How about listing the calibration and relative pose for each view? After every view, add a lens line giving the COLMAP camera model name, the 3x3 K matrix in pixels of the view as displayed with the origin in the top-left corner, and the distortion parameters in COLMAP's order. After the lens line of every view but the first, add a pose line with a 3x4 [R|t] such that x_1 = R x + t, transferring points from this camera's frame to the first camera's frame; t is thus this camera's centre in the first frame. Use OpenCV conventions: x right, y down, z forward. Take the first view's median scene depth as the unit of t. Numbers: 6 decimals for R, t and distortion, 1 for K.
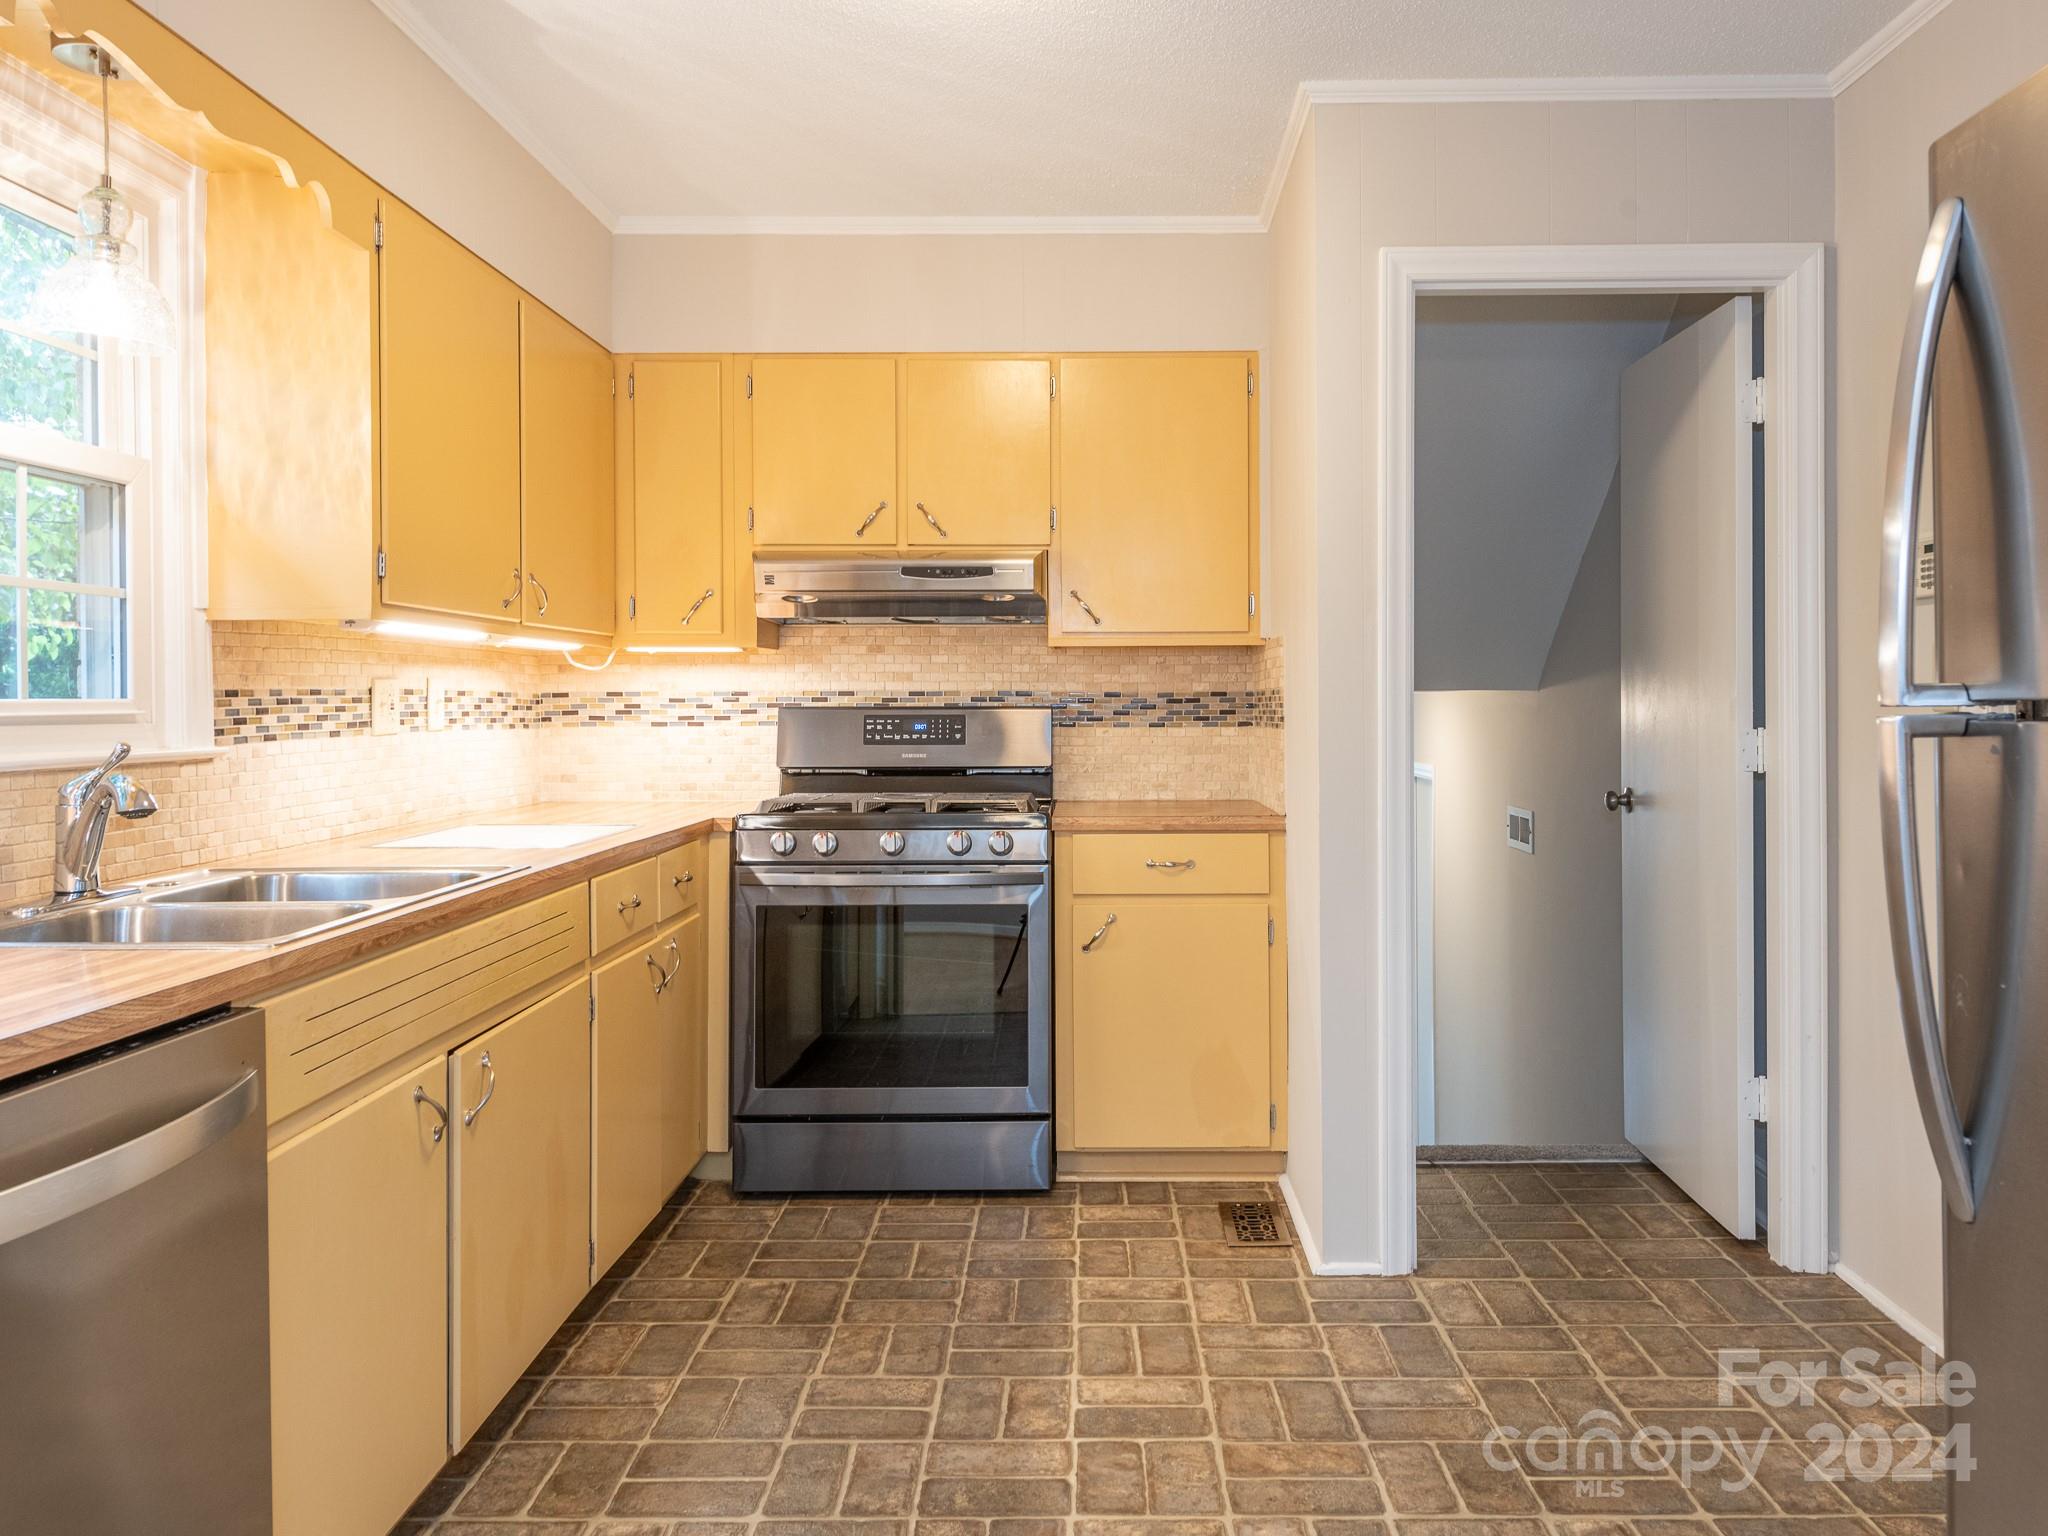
lens RADIAL K [[1620.5, 0, 1047.9], [0, 1620.5, 709.7], [0, 0, 1]] dist [0.058114, -0.055847]
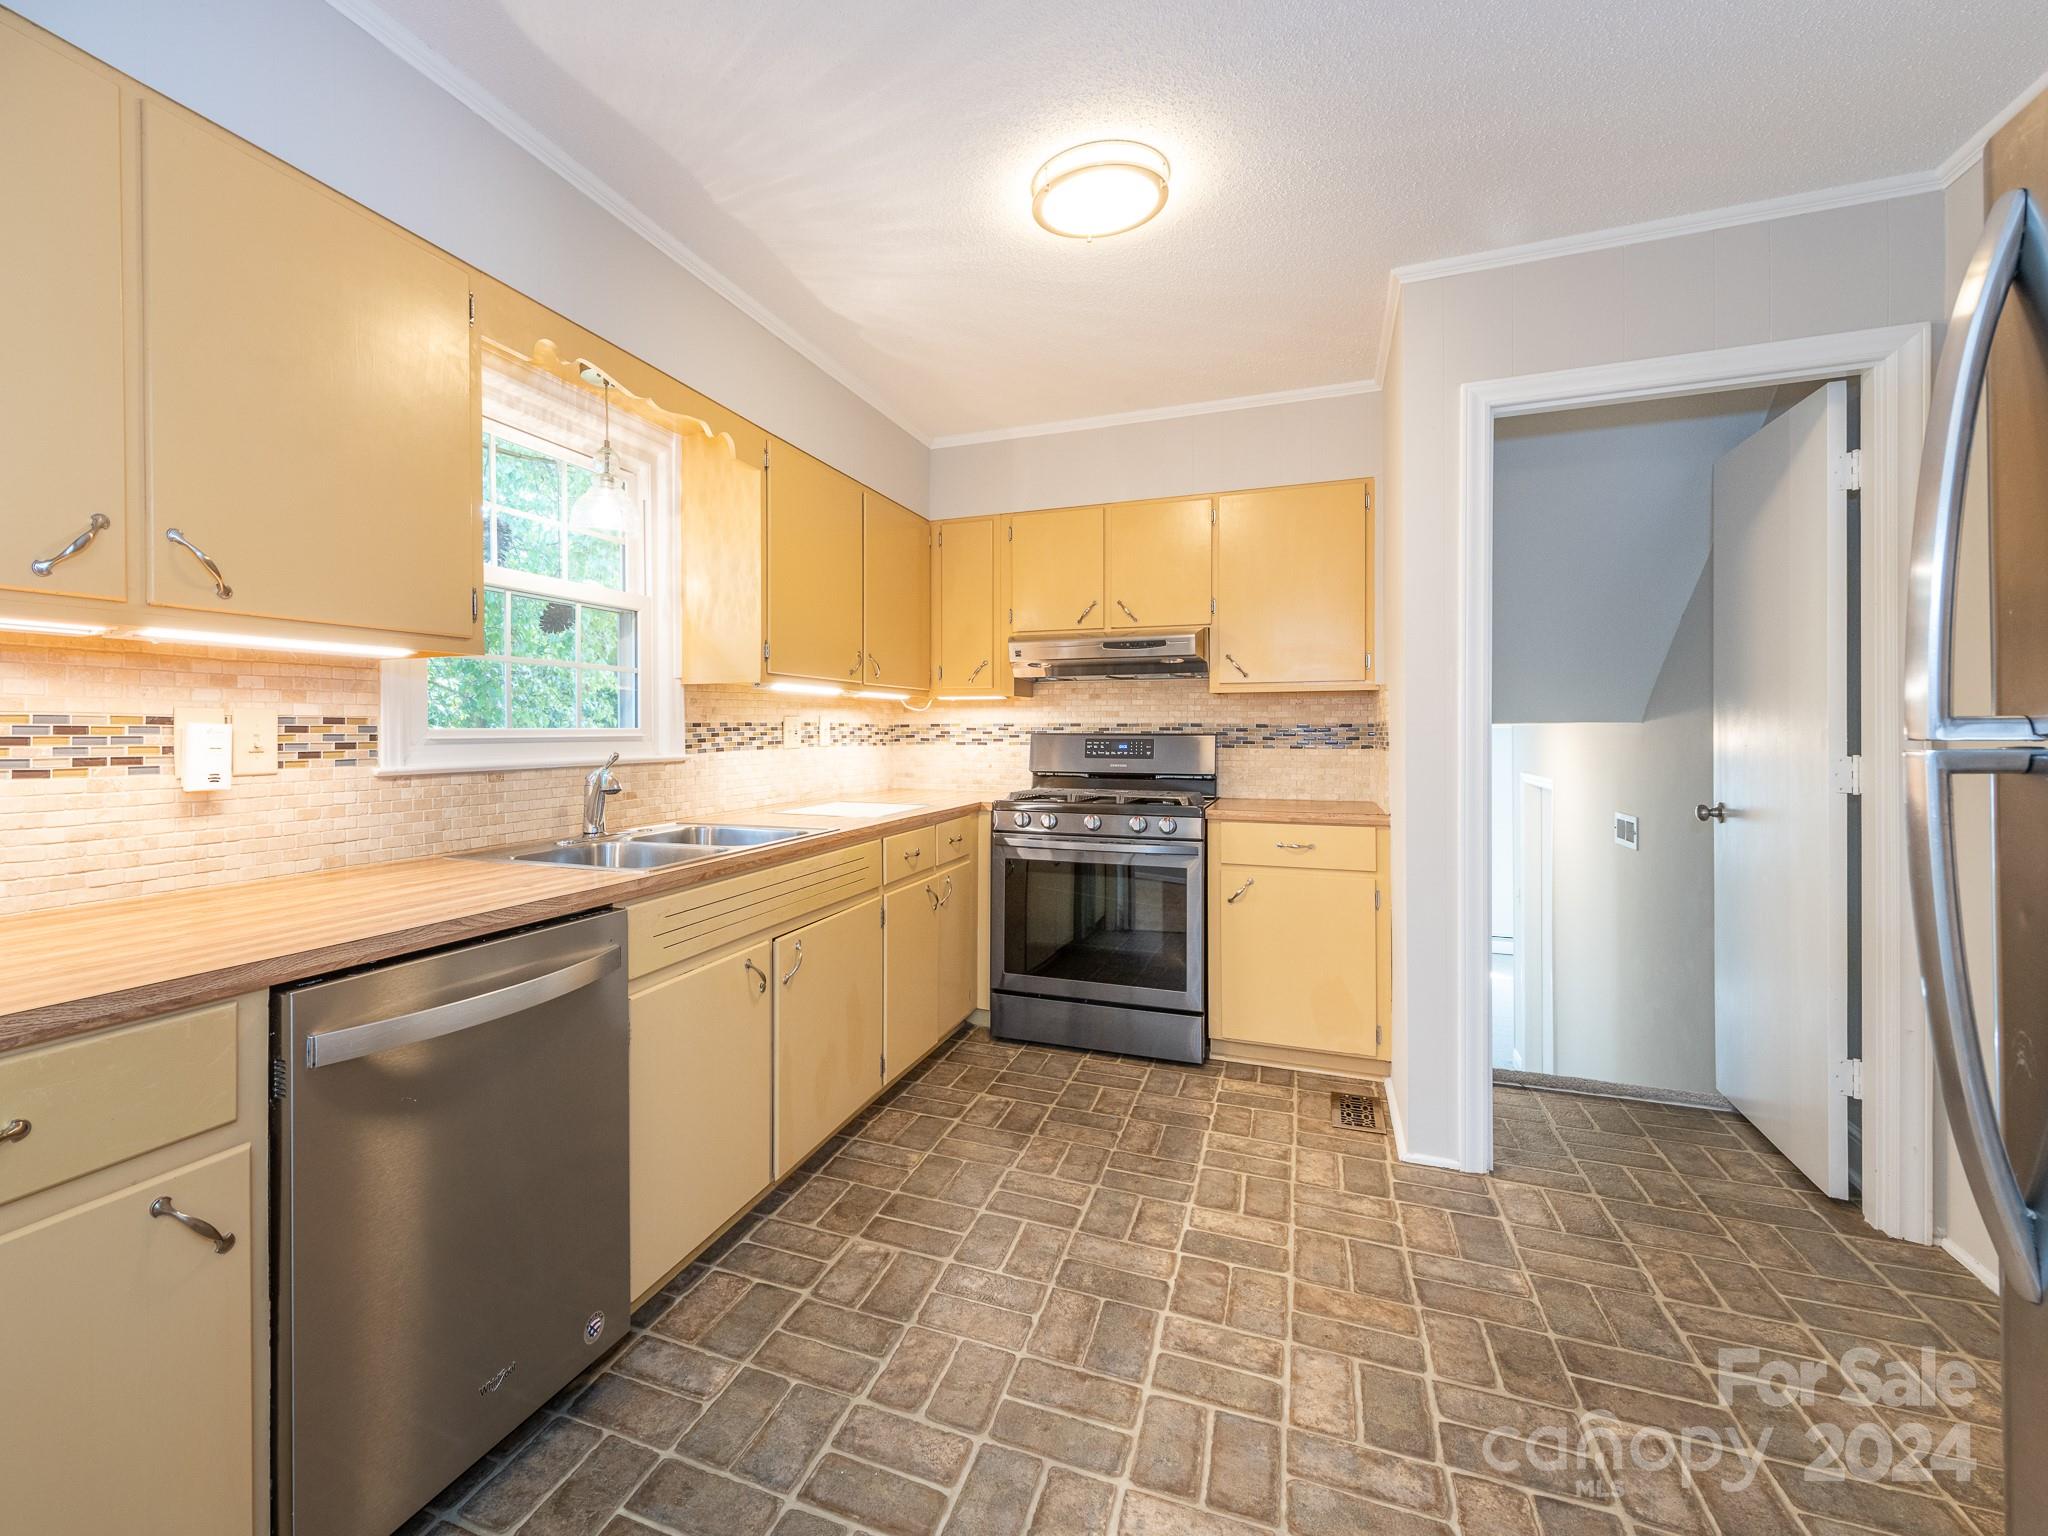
lens RADIAL K [[955.4, 0, 852.9], [0, 955.4, 732.9], [0, 0, 1]] dist [0.023364, -0.005072]
pose [[0.913903, 0.003793, -0.405914, 0.064005], [-0.004290, 0.999991, -0.000314, -0.001285], [0.405909, 0.002028, 0.913911, 0.083040]]
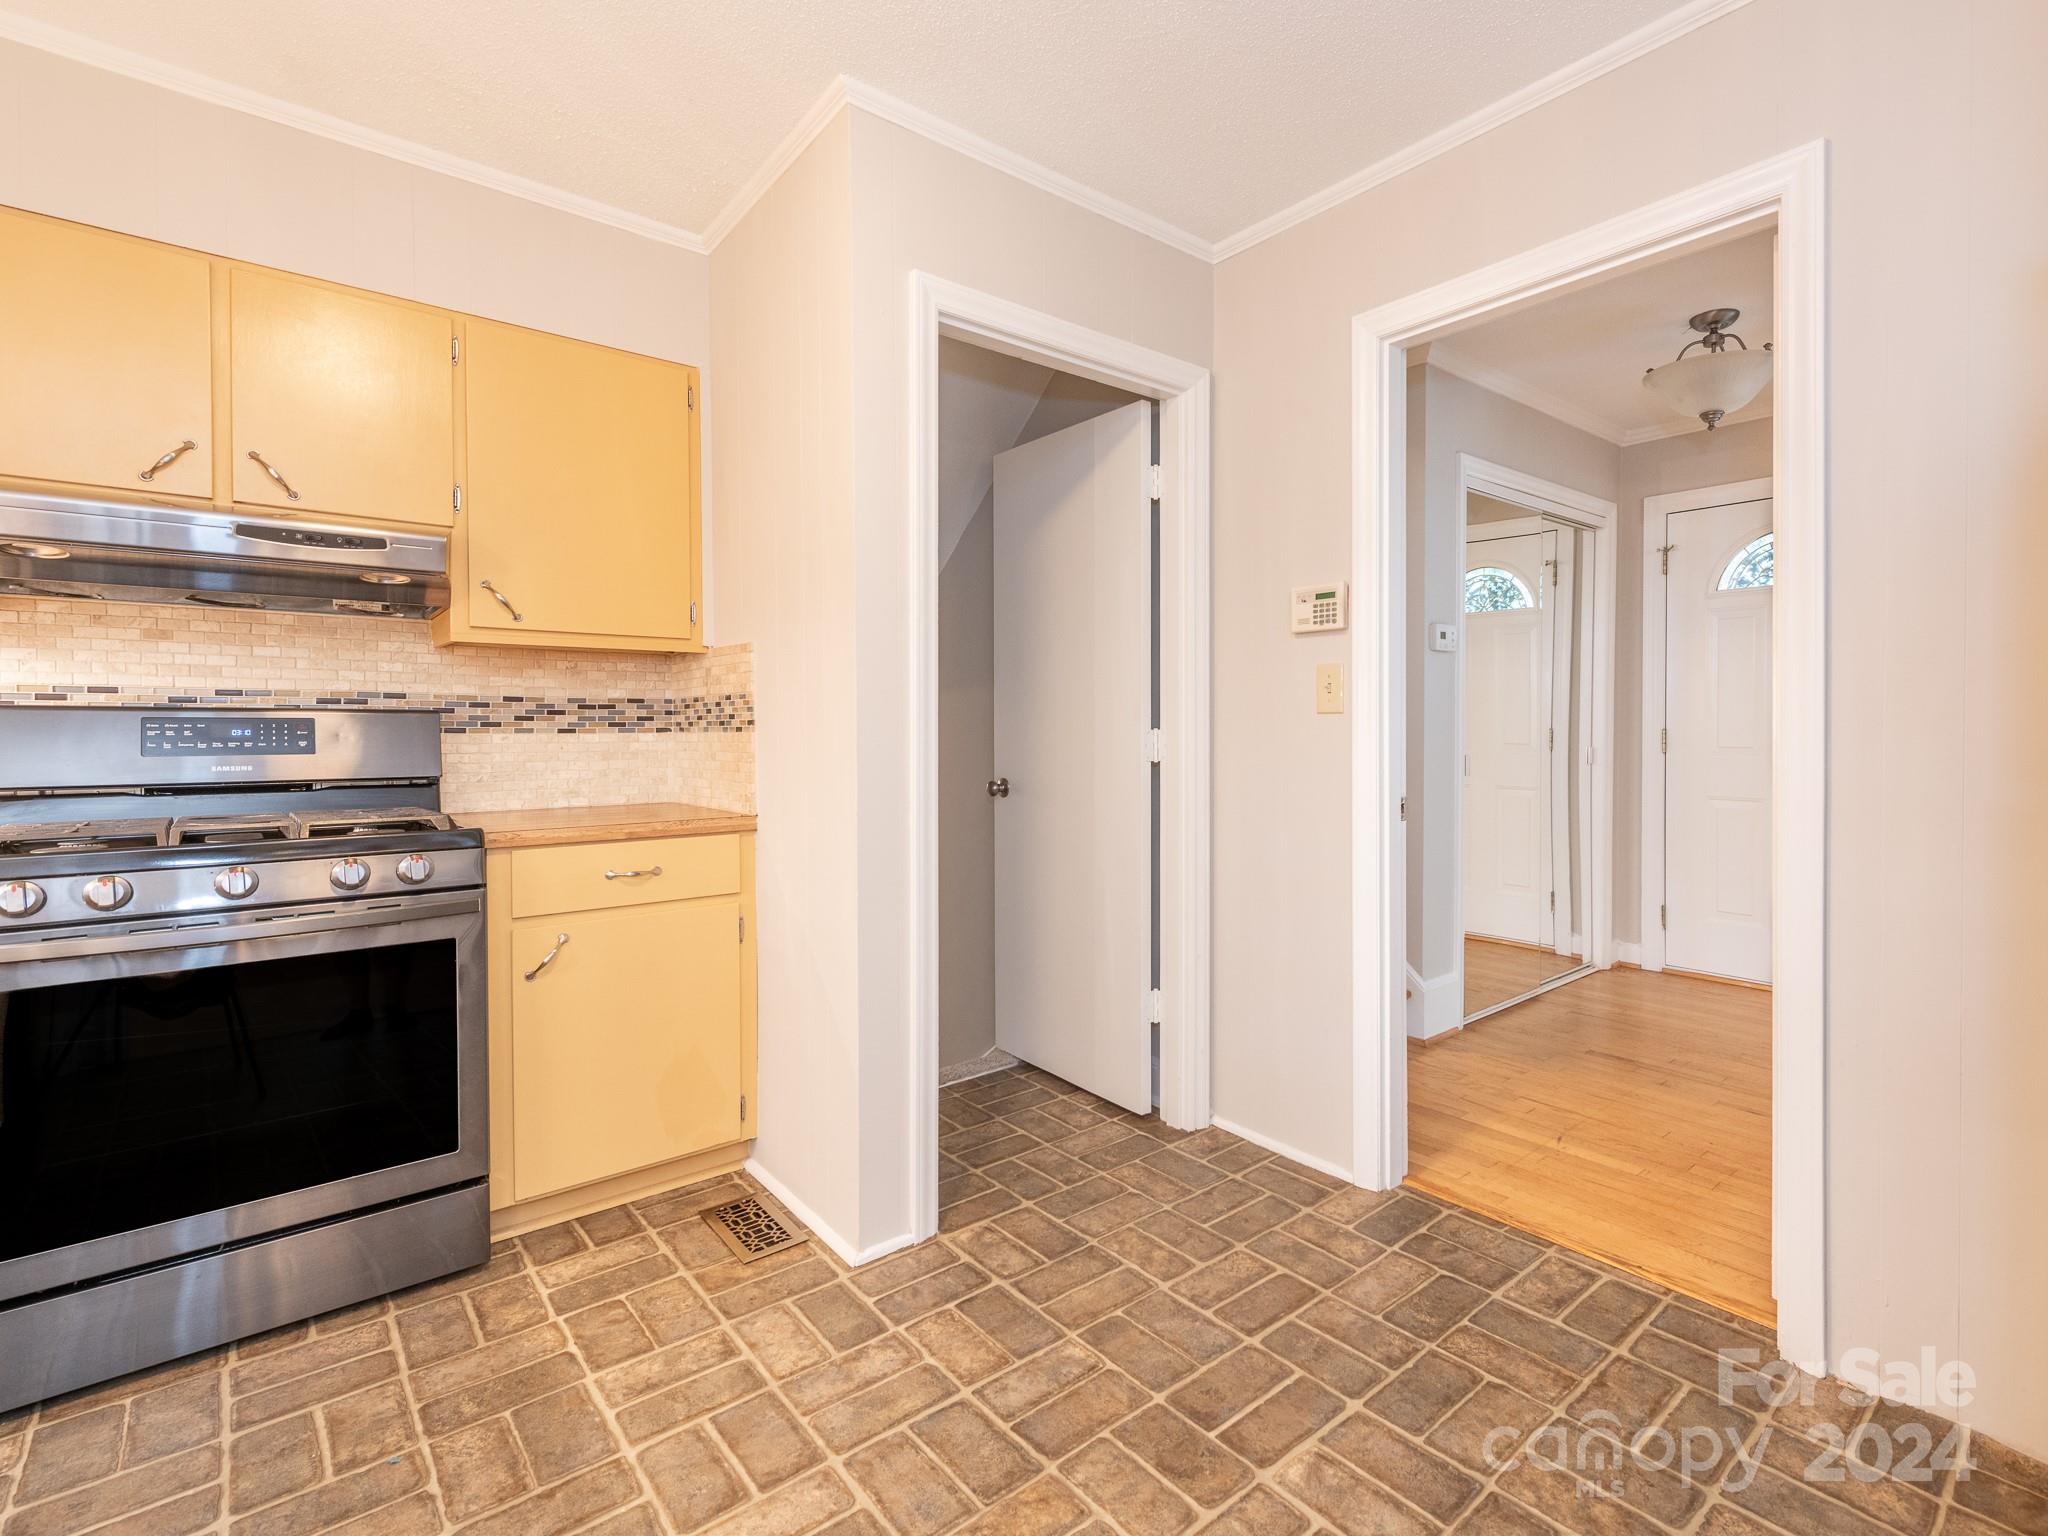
lens RADIAL K [[1015.4, 0, 1185.9], [0, 1015.4, 739.2], [0, 0, 1]] dist [0.012920, -0.003999]
pose [[0.720846, -0.005912, 0.693070, -0.108391], [0.001579, 0.999975, 0.006888, 0.012902], [-0.693093, -0.003870, 0.720838, 0.351162]]
